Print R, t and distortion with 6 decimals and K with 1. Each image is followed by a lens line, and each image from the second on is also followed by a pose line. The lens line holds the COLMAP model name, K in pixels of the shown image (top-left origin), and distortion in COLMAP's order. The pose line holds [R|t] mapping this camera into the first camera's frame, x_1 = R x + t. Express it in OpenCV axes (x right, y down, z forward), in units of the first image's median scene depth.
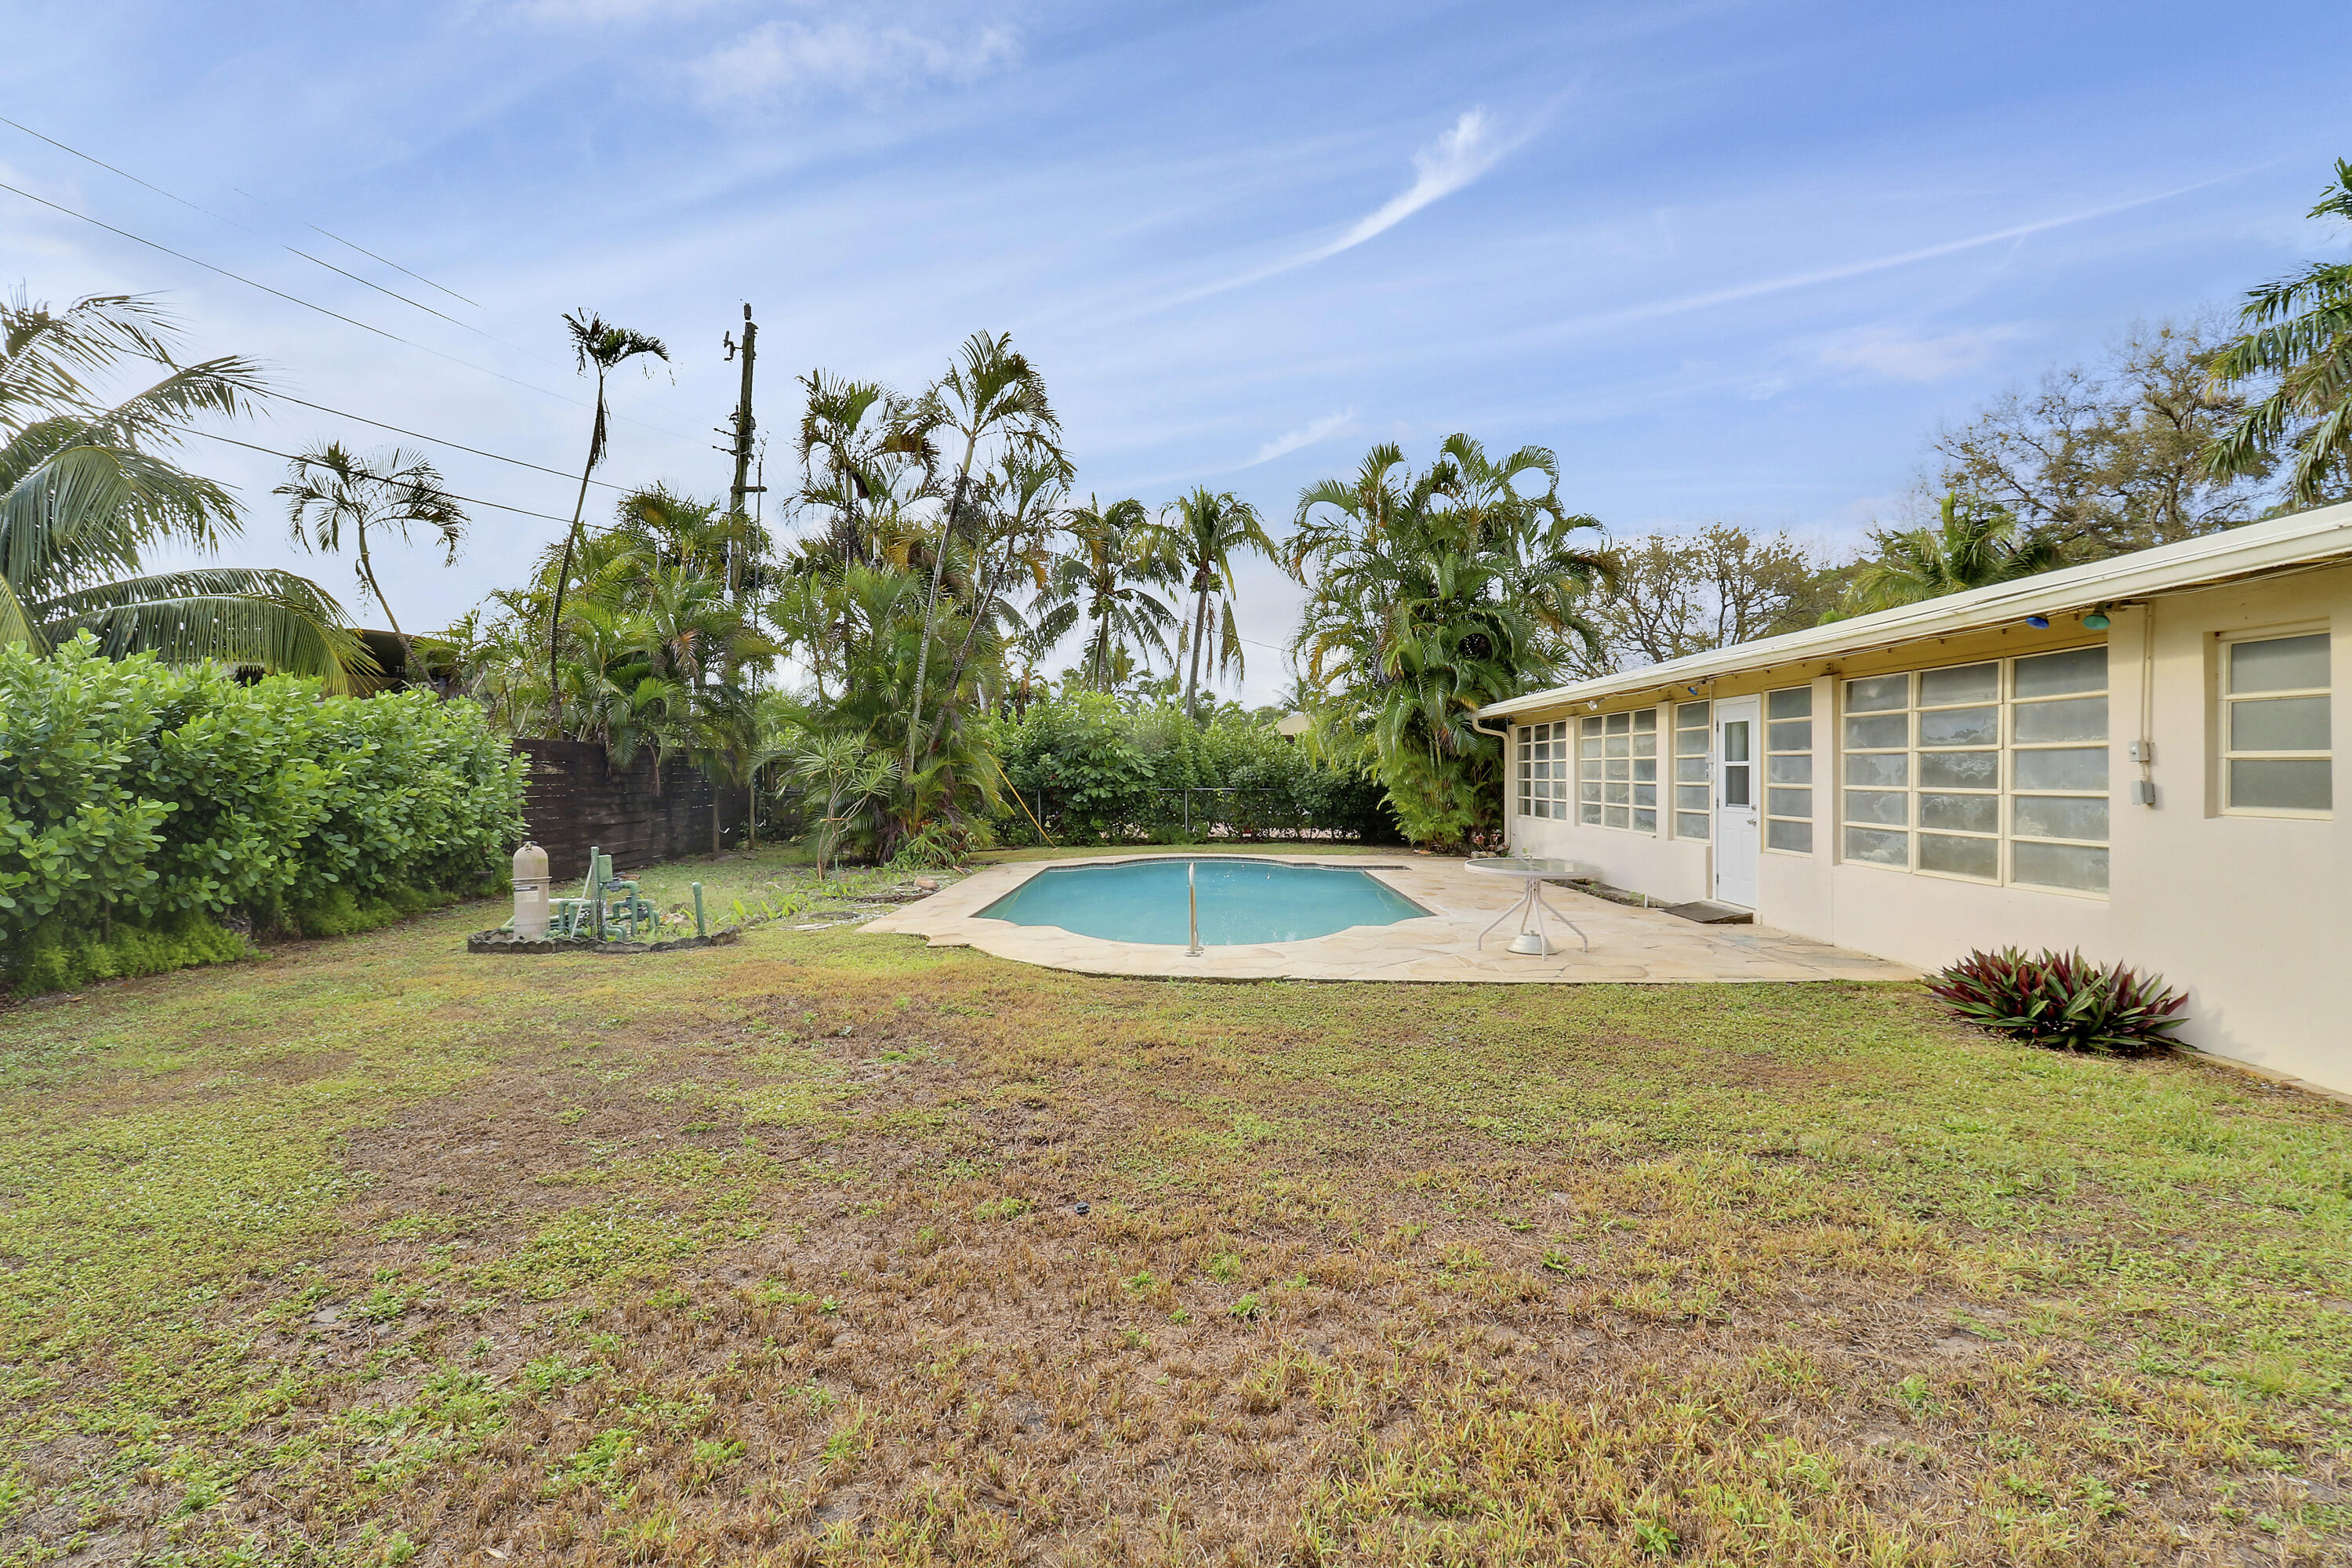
lens RADIAL K [[1133.8, 0, 1167.2], [0, 1133.8, 779.7], [0, 0, 1]] dist [-0.031850, -0.000432]
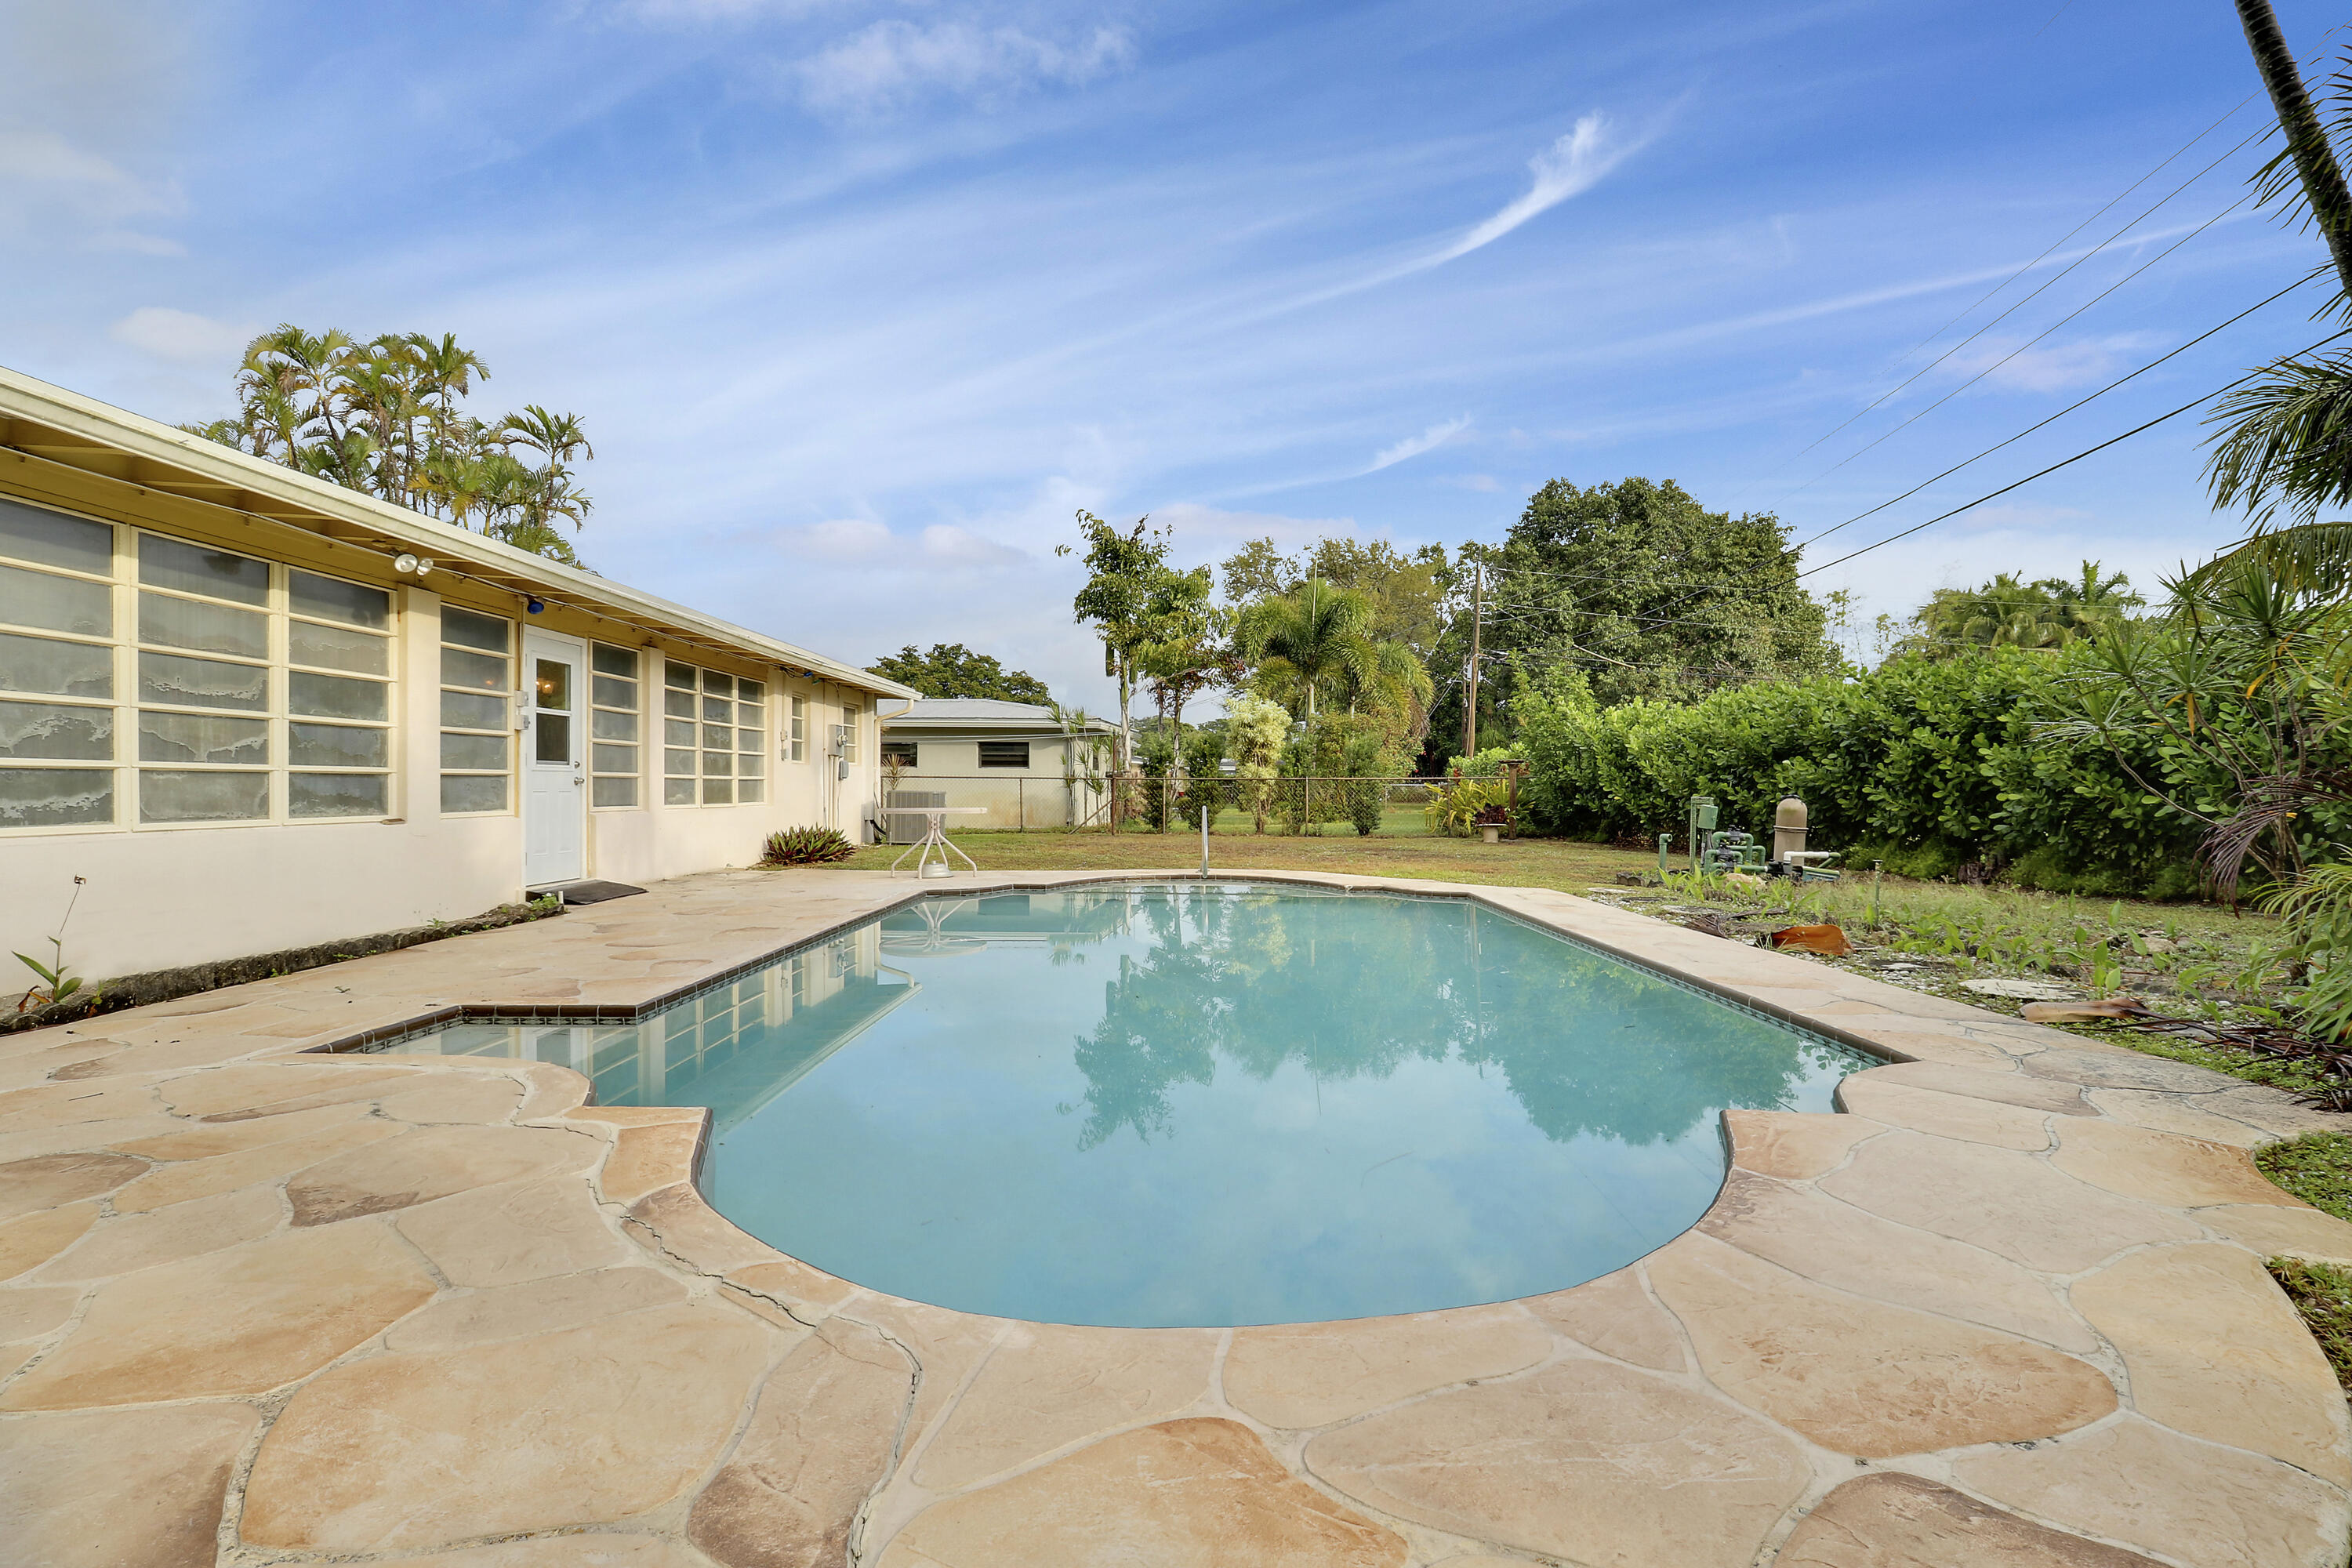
lens RADIAL K [[1054.5, 0, 1196.5], [0, 1054.5, 793.2], [0, 0, 1]] dist [-0.001108, -0.009708]
pose [[-0.999029, 0.010479, -0.042798, 0.065525], [0.009865, 0.999846, 0.014539, 0.040265], [0.042944, 0.014103, -0.998978, 1.855484]]
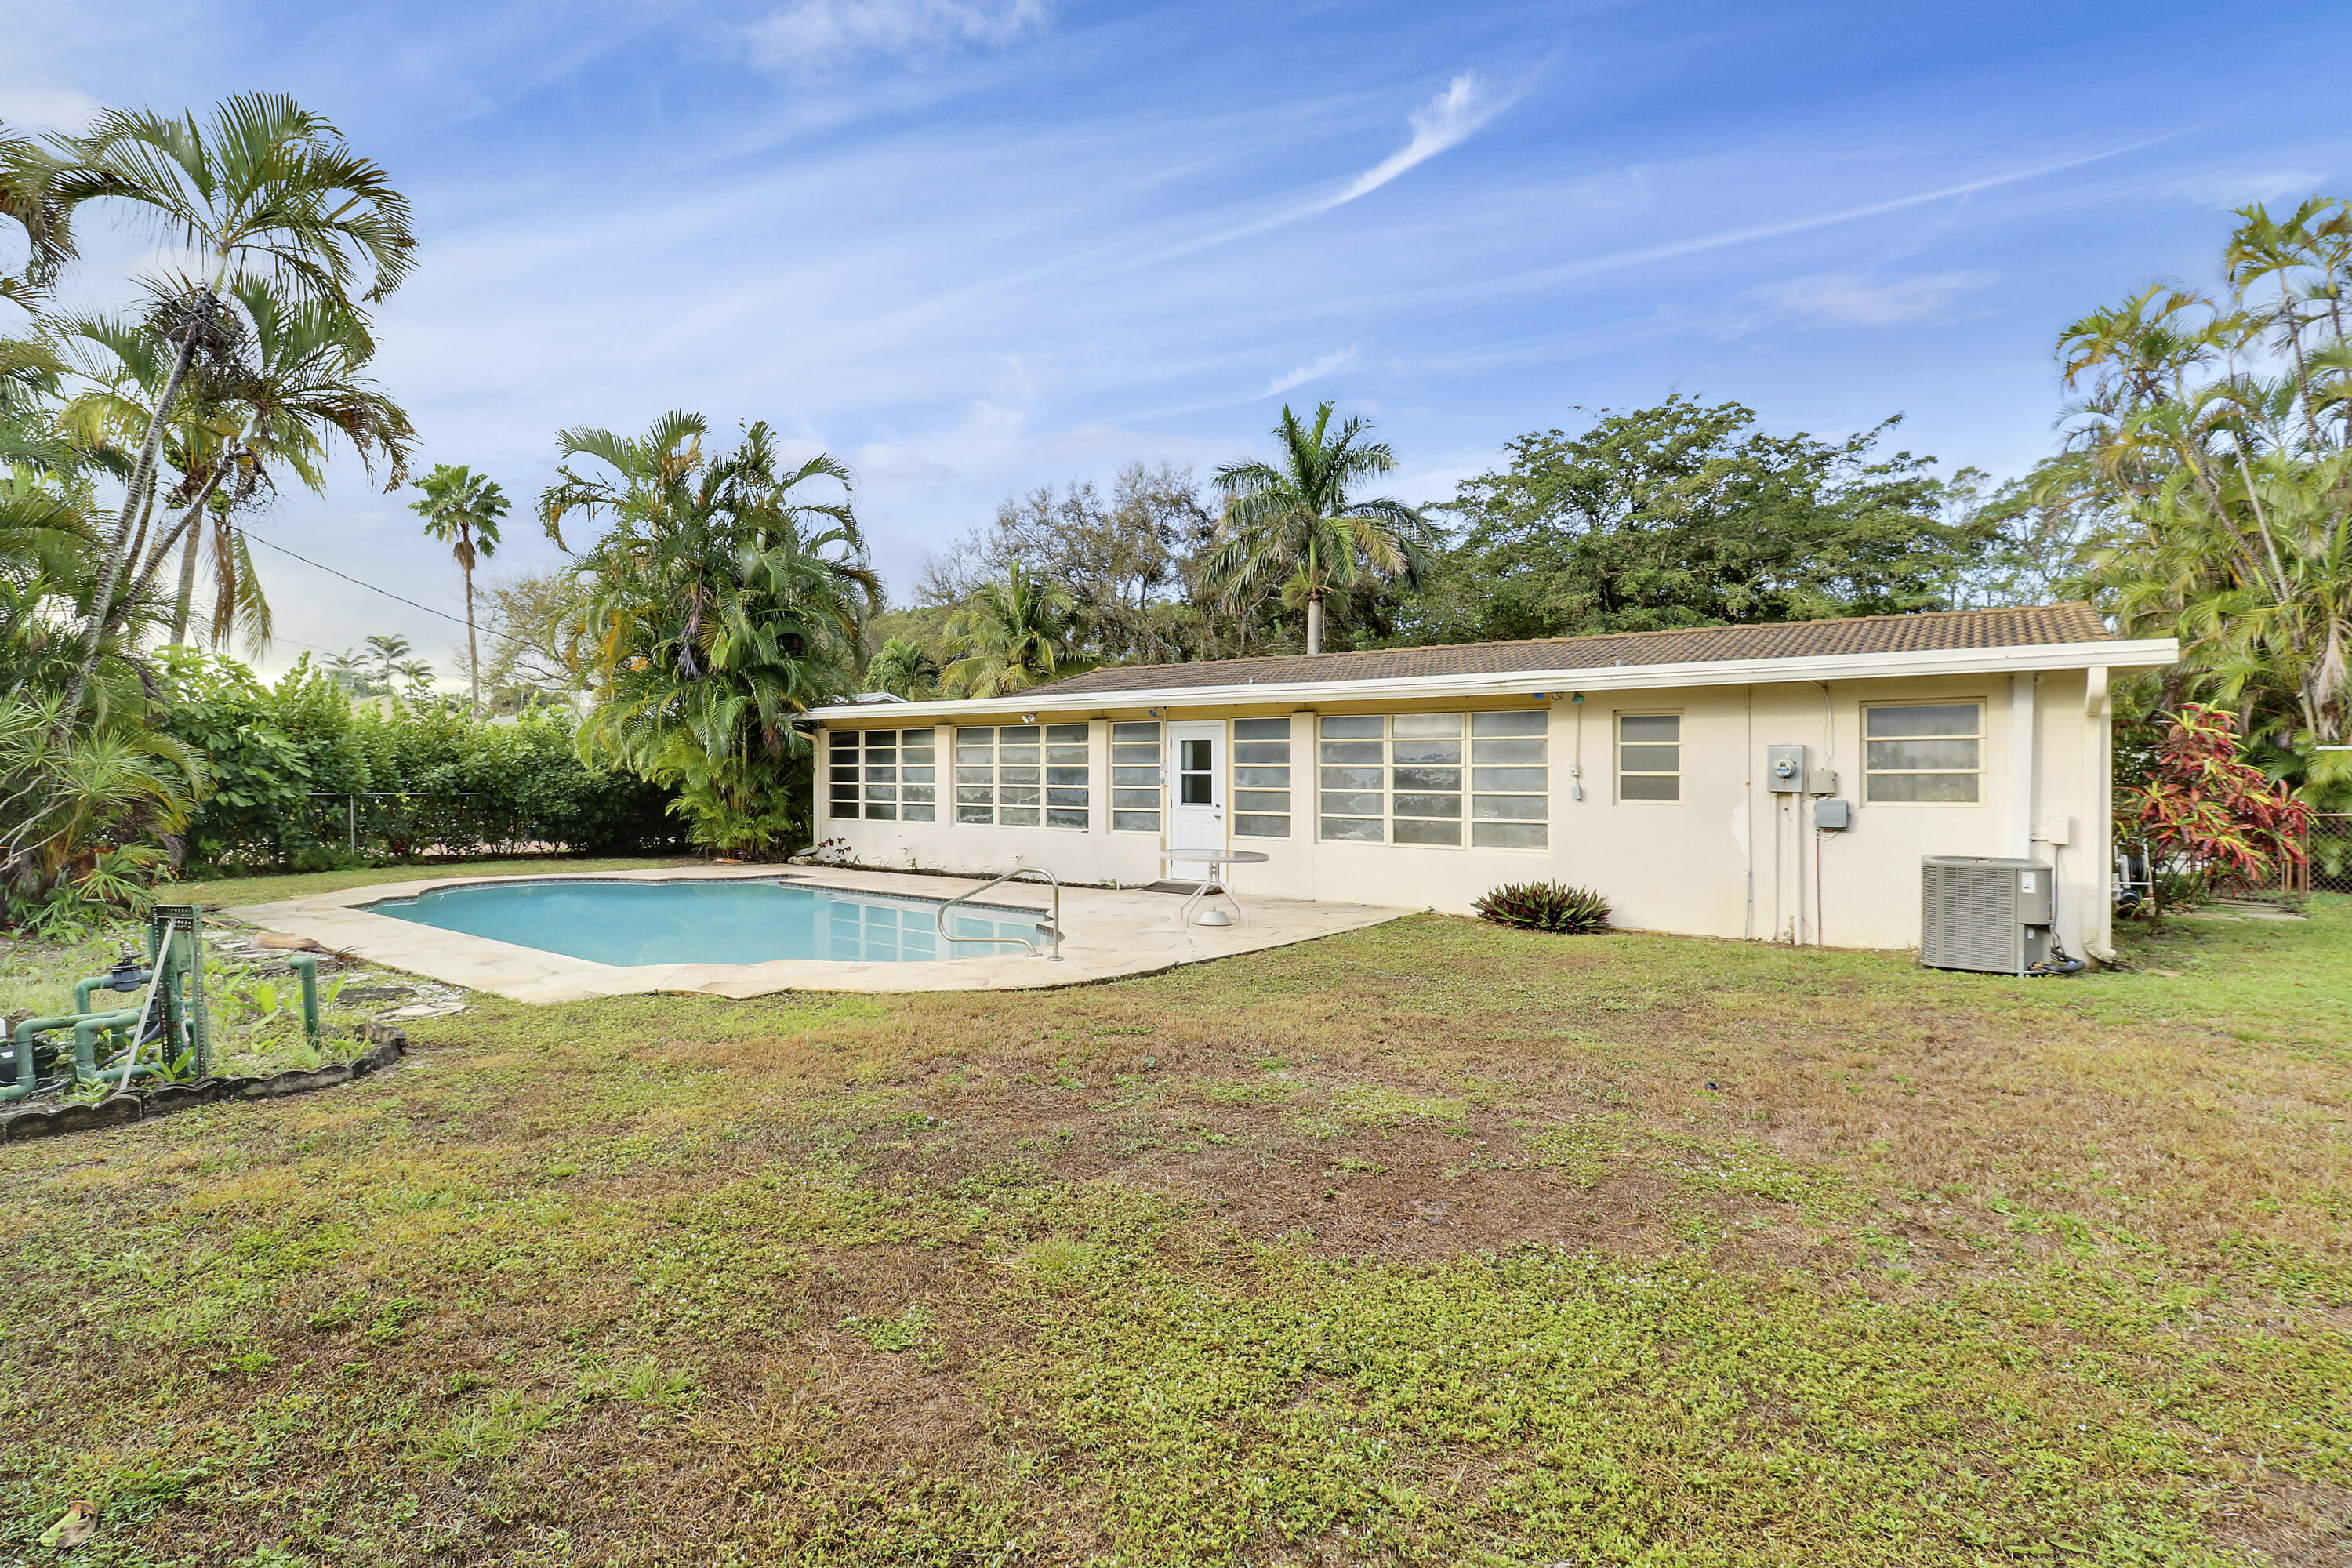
lens RADIAL K [[1099.3, 0, 1250.1], [0, 1099.3, 772.6], [0, 0, 1]] dist [-0.001067, -0.000212]
pose [[0.529938, 0.013978, 0.847921, -0.562100], [-0.004921, 0.999898, -0.013407, 0.002999], [-0.848022, 0.002932, 0.529953, 0.277235]]
